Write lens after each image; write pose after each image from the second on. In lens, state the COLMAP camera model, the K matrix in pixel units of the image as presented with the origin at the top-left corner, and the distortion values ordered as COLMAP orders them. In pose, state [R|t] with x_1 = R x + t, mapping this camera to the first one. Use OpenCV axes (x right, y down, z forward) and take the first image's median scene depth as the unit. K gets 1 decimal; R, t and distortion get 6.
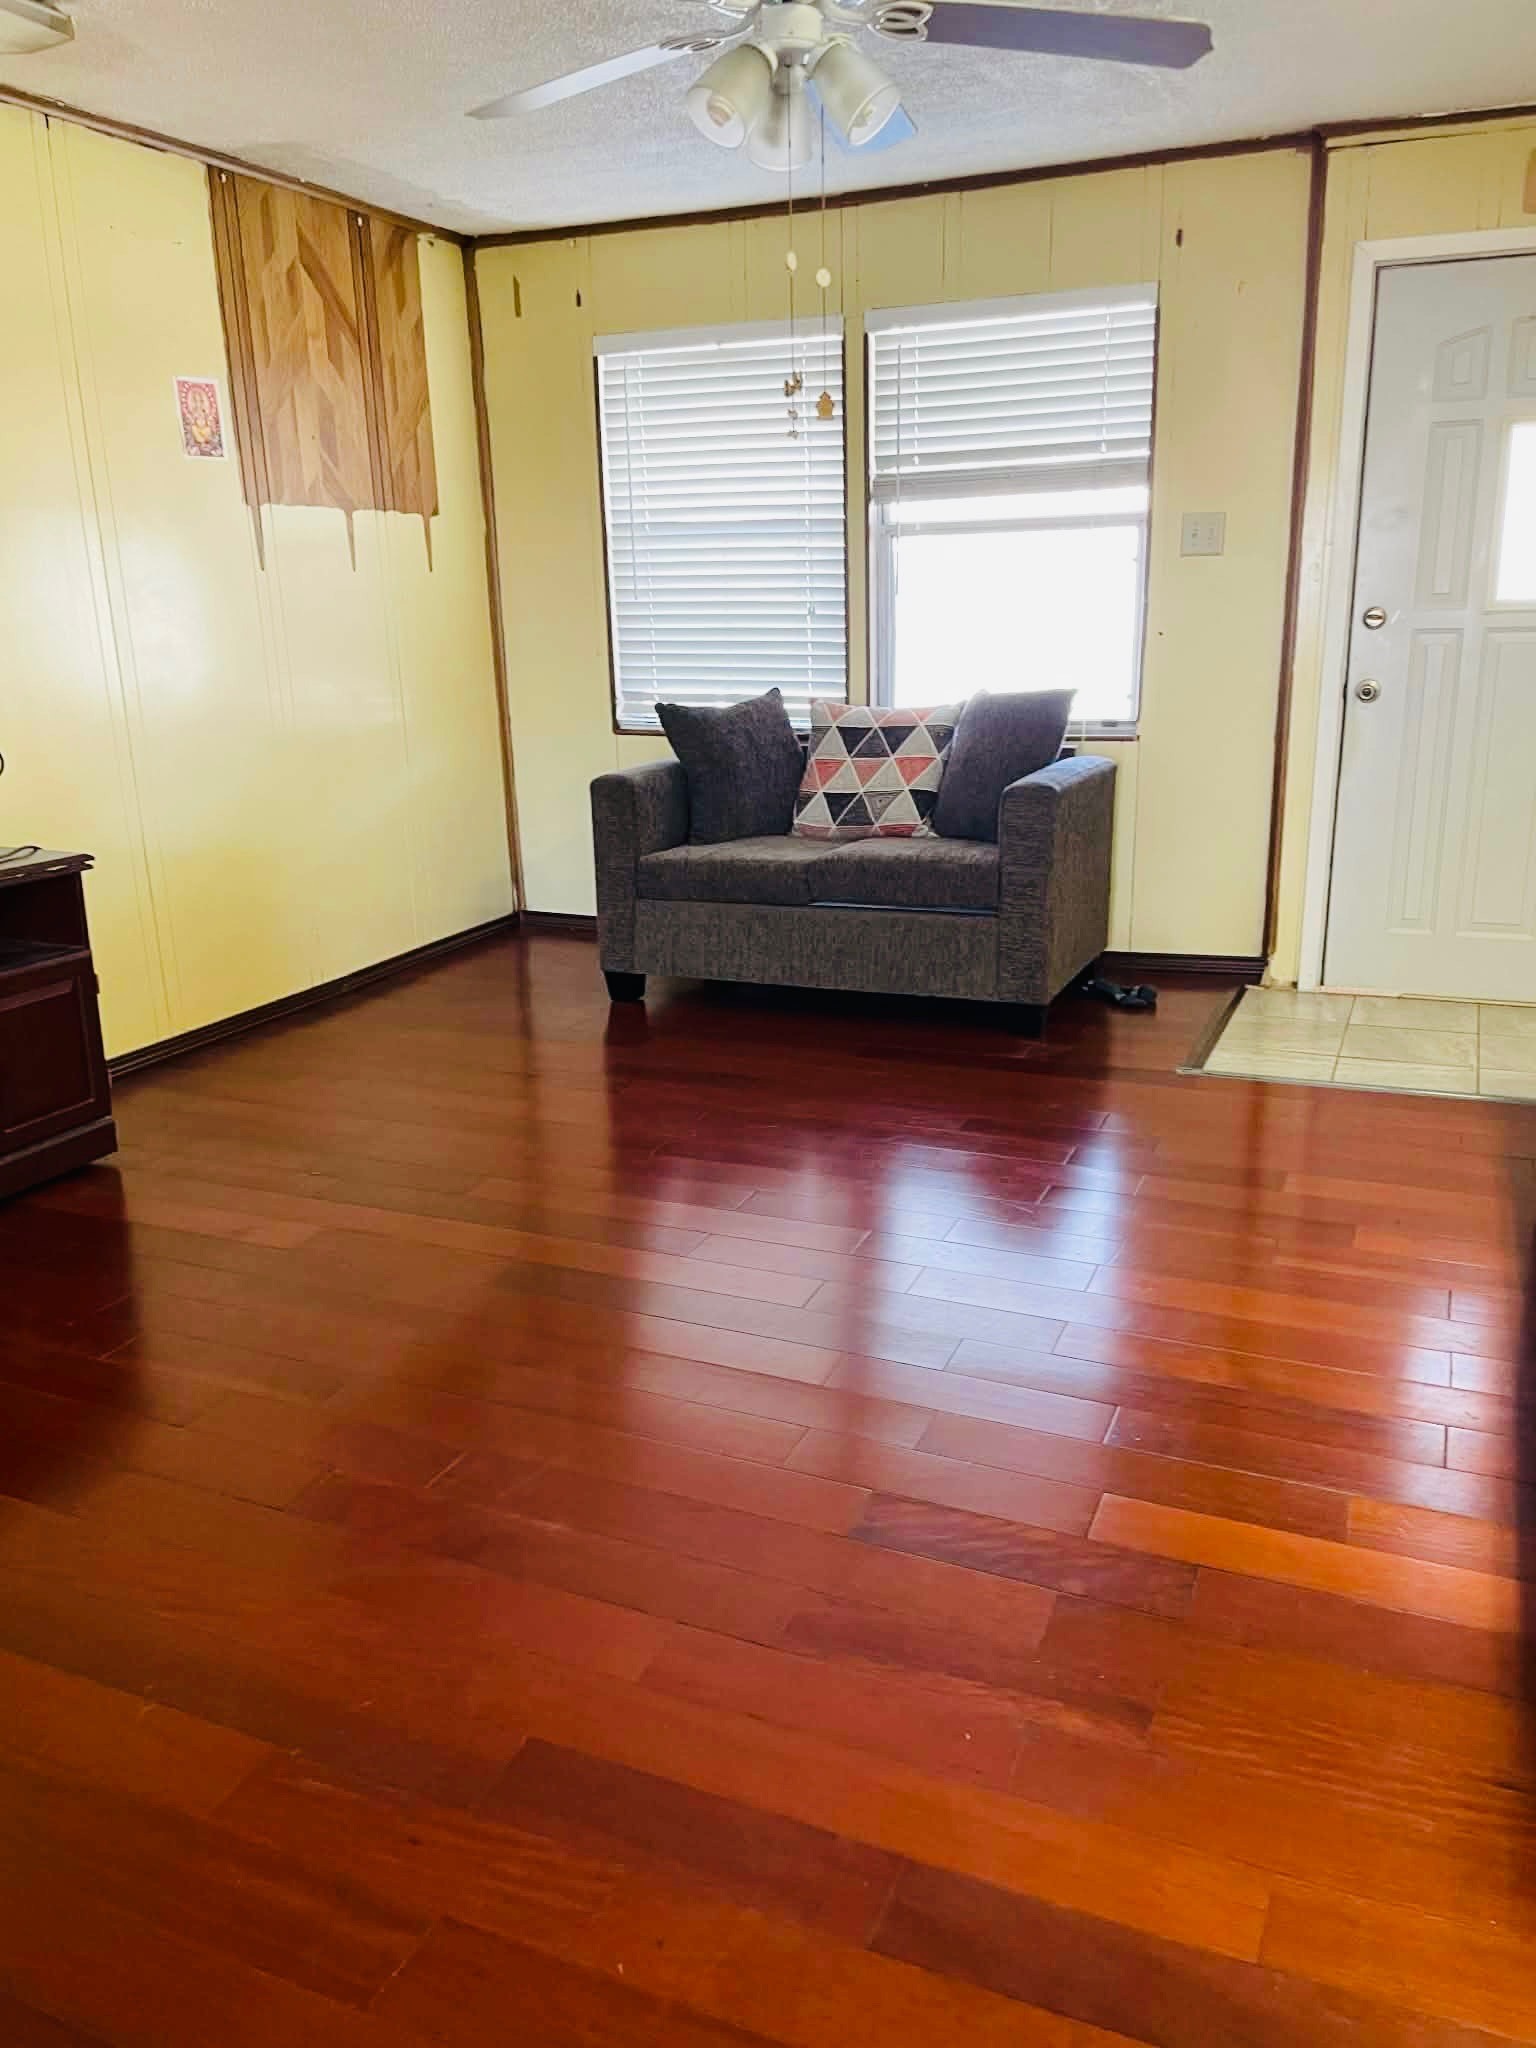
lens RADIAL K [[1567.5, 0, 762.1], [0, 1567.5, 1025.0], [0, 0, 1]] dist [0.076172, -0.124014]
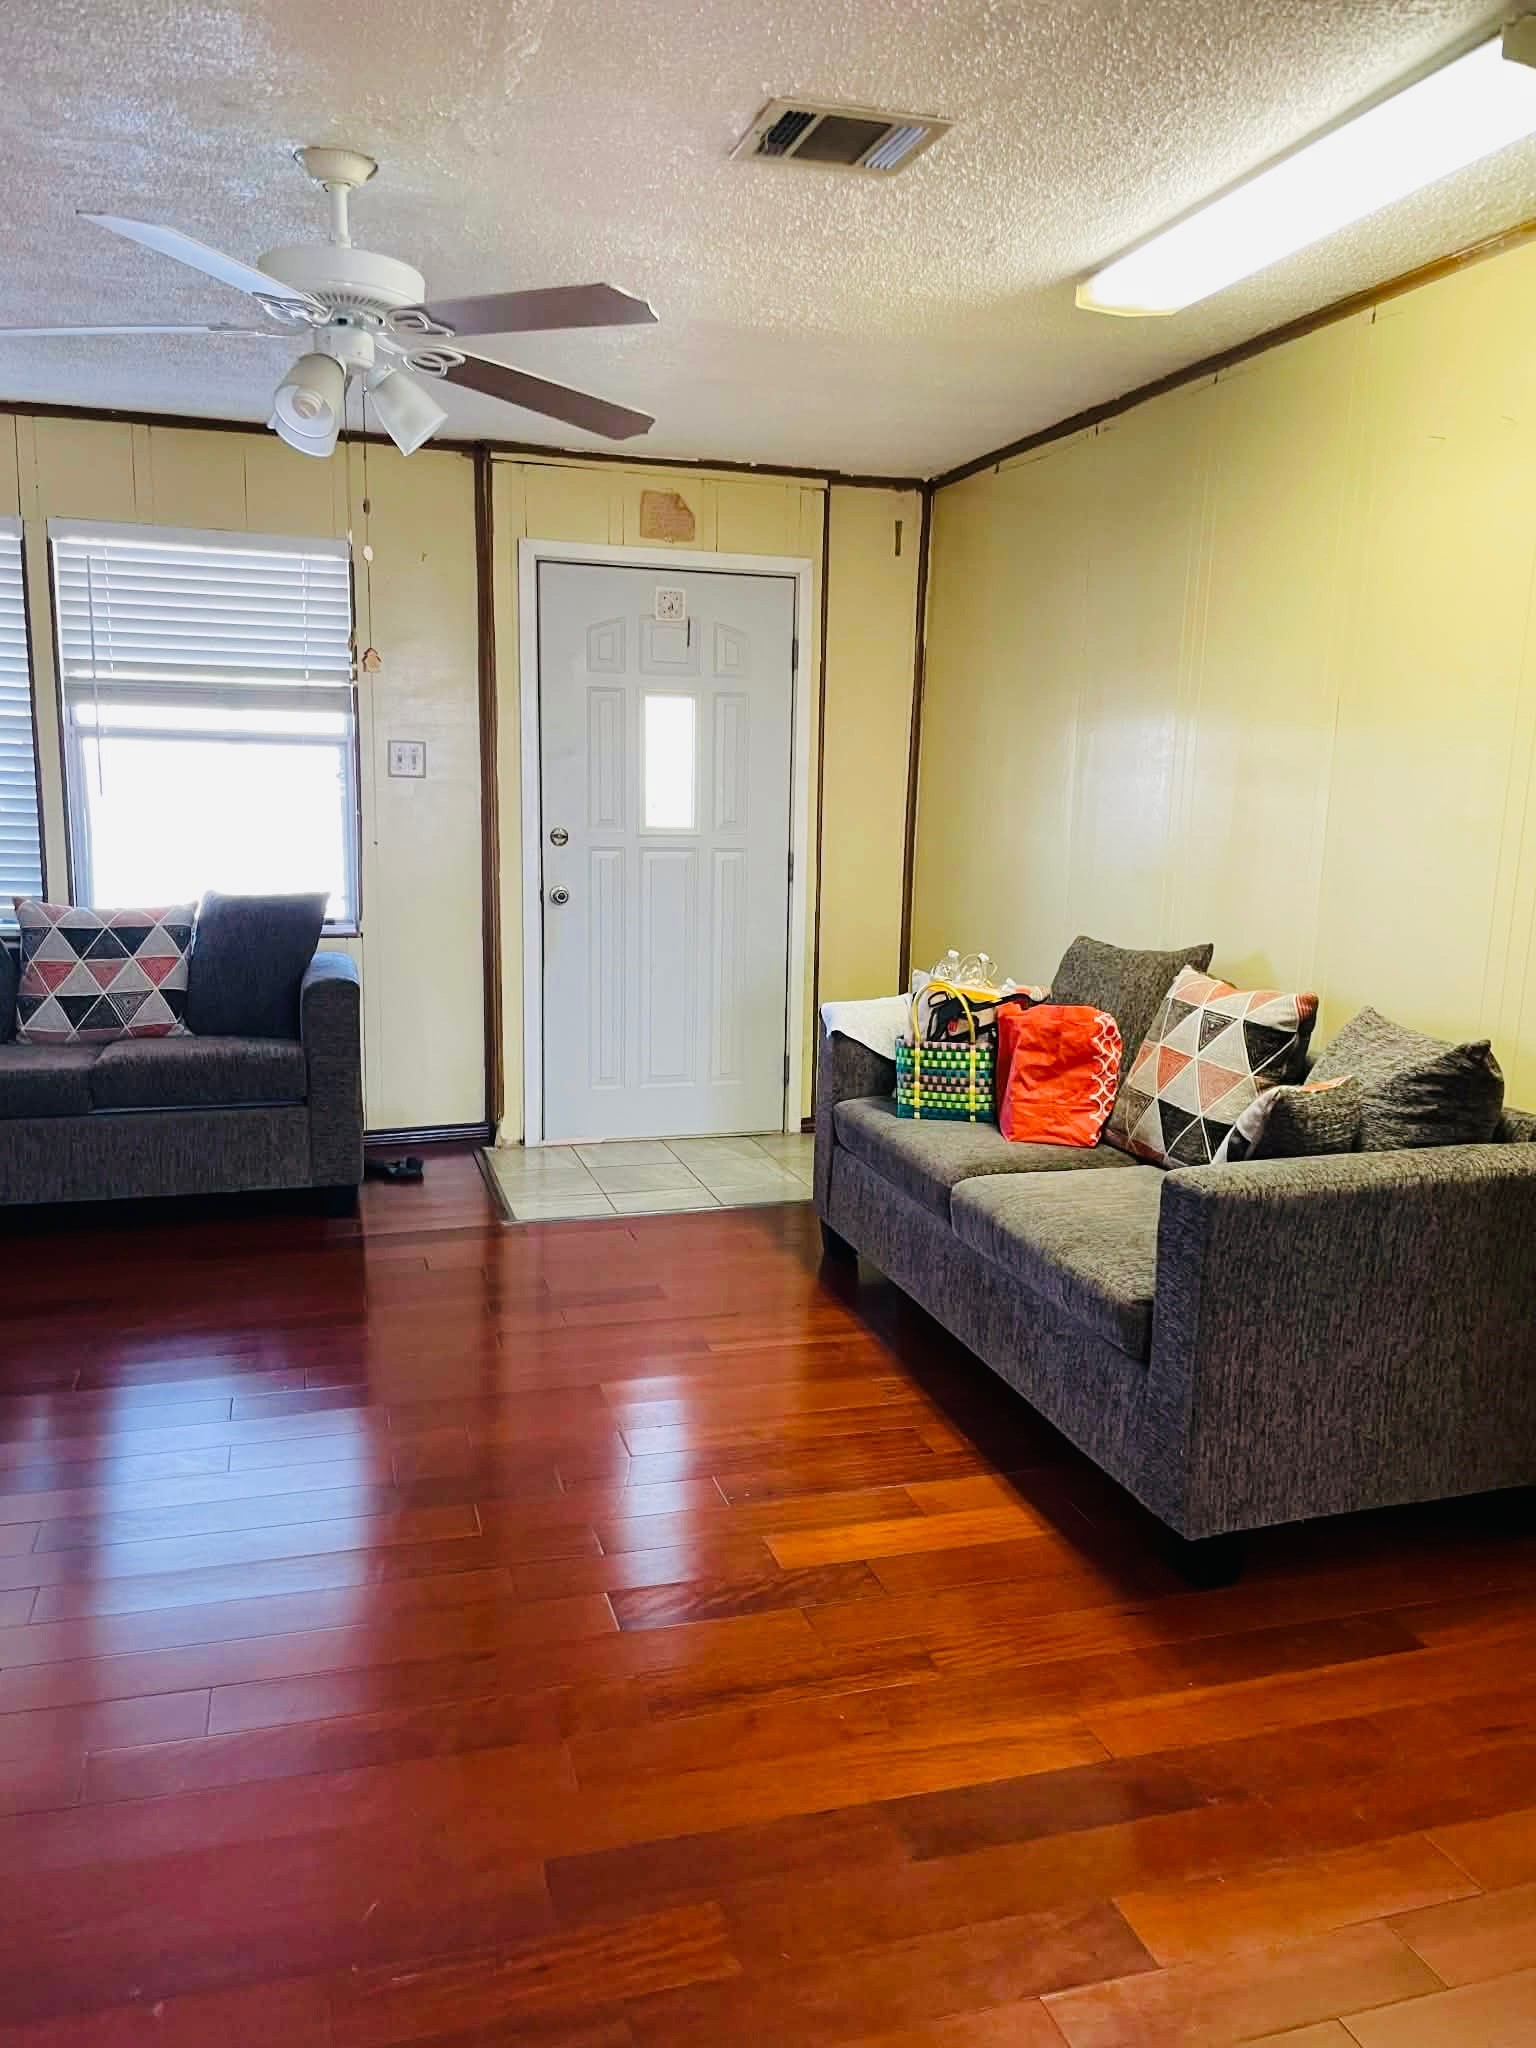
lens RADIAL K [[1567.5, 0, 762.1], [0, 1567.5, 1025.0], [0, 0, 1]] dist [0.076172, -0.124014]
pose [[0.742335, -0.057862, 0.667526, -0.296518], [0.134444, 0.988865, -0.063795, -0.013111], [-0.656402, 0.137102, 0.741849, 0.012943]]
